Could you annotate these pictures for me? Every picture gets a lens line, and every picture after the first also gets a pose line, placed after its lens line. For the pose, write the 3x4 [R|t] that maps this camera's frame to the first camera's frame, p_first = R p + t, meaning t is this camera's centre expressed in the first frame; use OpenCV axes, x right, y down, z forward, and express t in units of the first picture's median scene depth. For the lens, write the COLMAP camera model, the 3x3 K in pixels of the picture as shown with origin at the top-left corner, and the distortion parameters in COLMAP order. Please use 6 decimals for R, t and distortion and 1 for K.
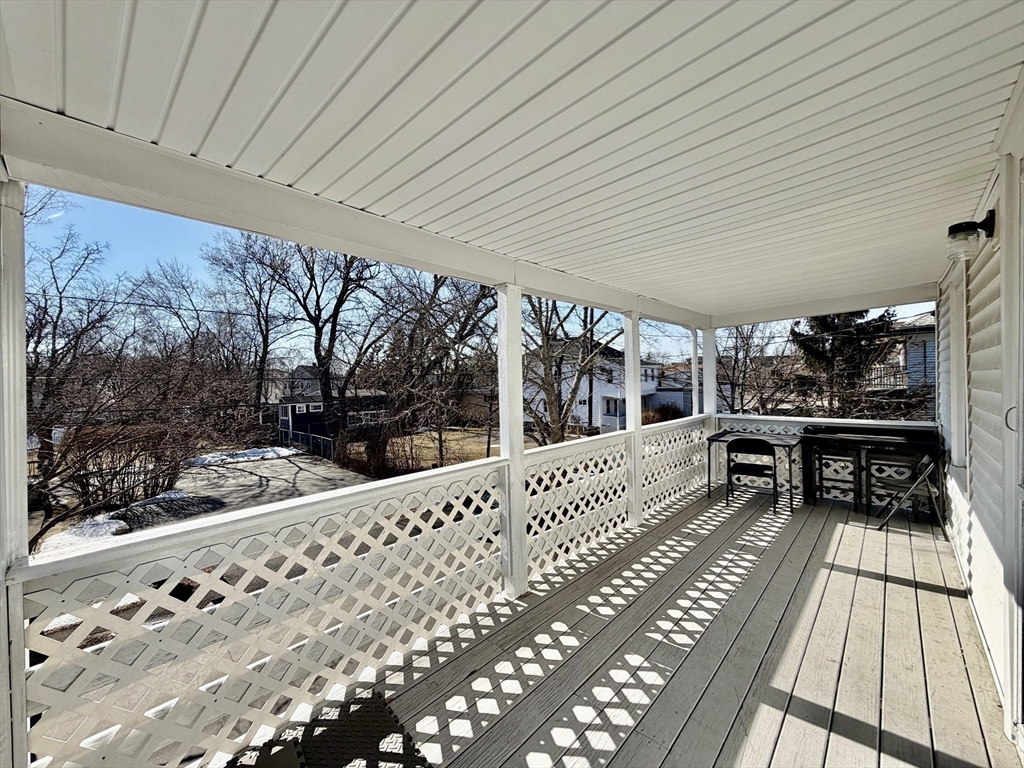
lens RADIAL K [[408.3, 0, 508.7], [0, 408.3, 385.0], [0, 0, 1]] dist [-0.000231, -0.000282]
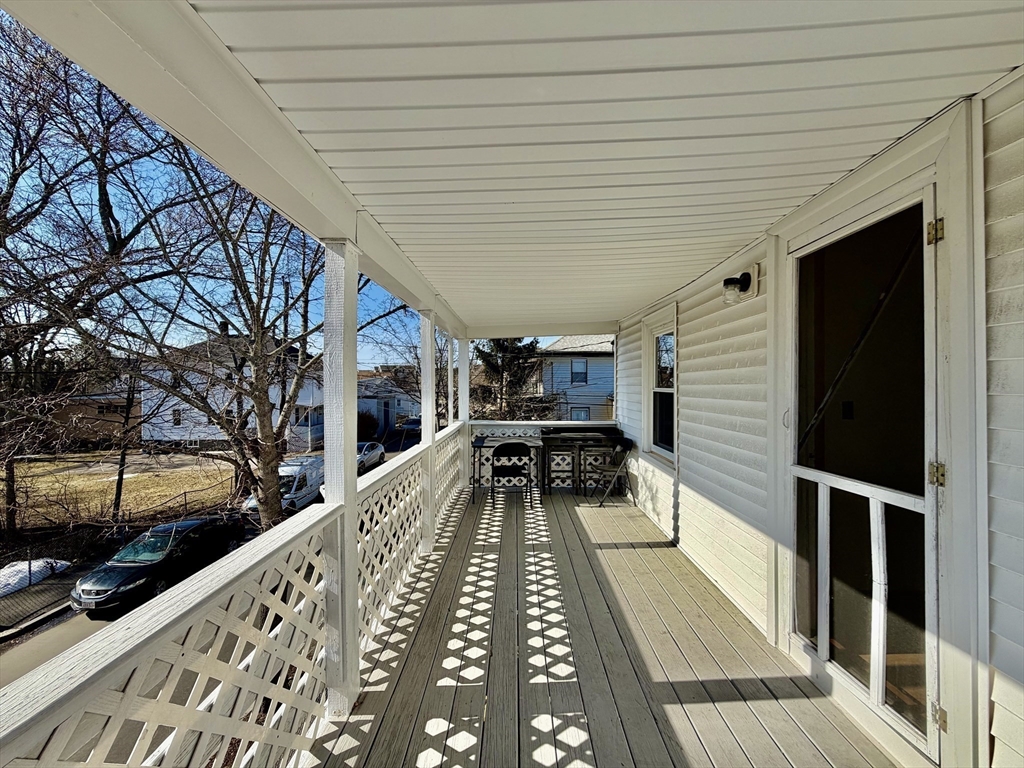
lens RADIAL K [[408.3, 0, 508.7], [0, 408.3, 385.0], [0, 0, 1]] dist [-0.000231, -0.000282]
pose [[0.739800, 0.019263, 0.672551, -0.177930], [-0.007561, 0.999765, -0.020318, -0.000505], [-0.672784, 0.009946, 0.739772, 0.235293]]
